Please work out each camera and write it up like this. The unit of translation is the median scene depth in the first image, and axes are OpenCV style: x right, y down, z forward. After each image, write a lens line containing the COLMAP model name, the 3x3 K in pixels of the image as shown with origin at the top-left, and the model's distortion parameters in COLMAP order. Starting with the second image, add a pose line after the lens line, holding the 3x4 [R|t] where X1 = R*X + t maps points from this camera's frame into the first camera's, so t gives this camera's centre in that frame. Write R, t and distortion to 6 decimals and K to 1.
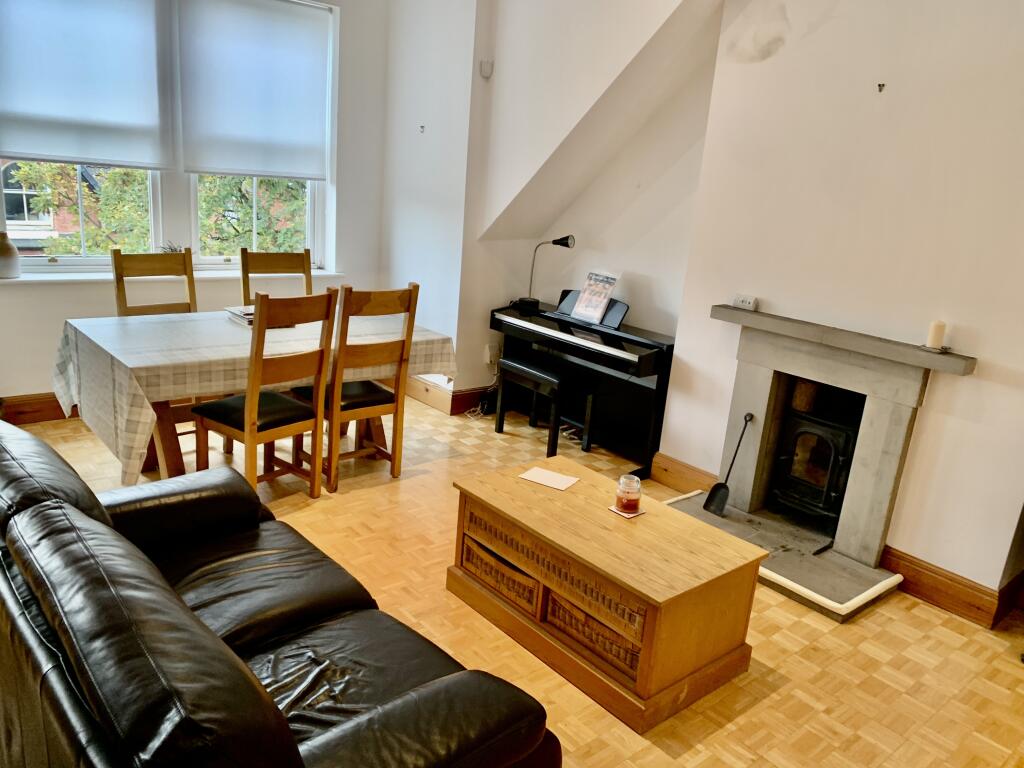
lens RADIAL K [[787.3, 0, 509.5], [0, 787.3, 384.1], [0, 0, 1]] dist [0.035053, -0.053053]
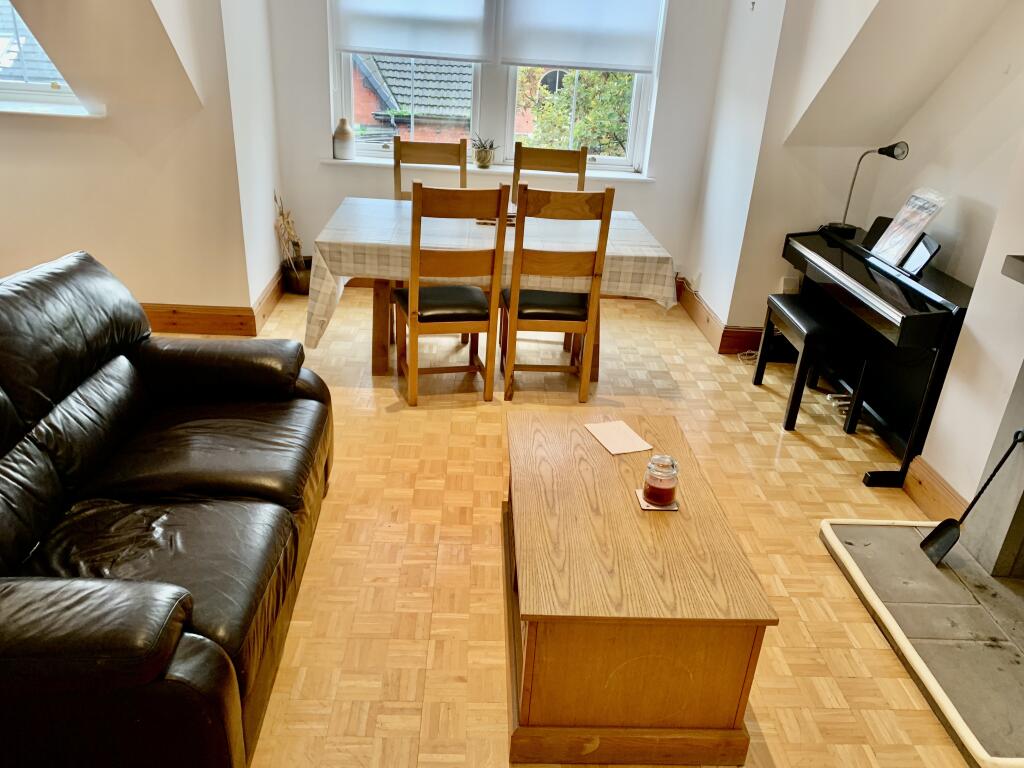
lens RADIAL K [[787.3, 0, 509.6], [0, 787.3, 386.5], [0, 0, 1]] dist [0.035053, -0.053053]
pose [[0.776591, 0.221497, -0.589785, 0.347138], [-0.158351, 0.974731, 0.157559, -0.032472], [0.609780, -0.028966, 0.792041, 0.234087]]
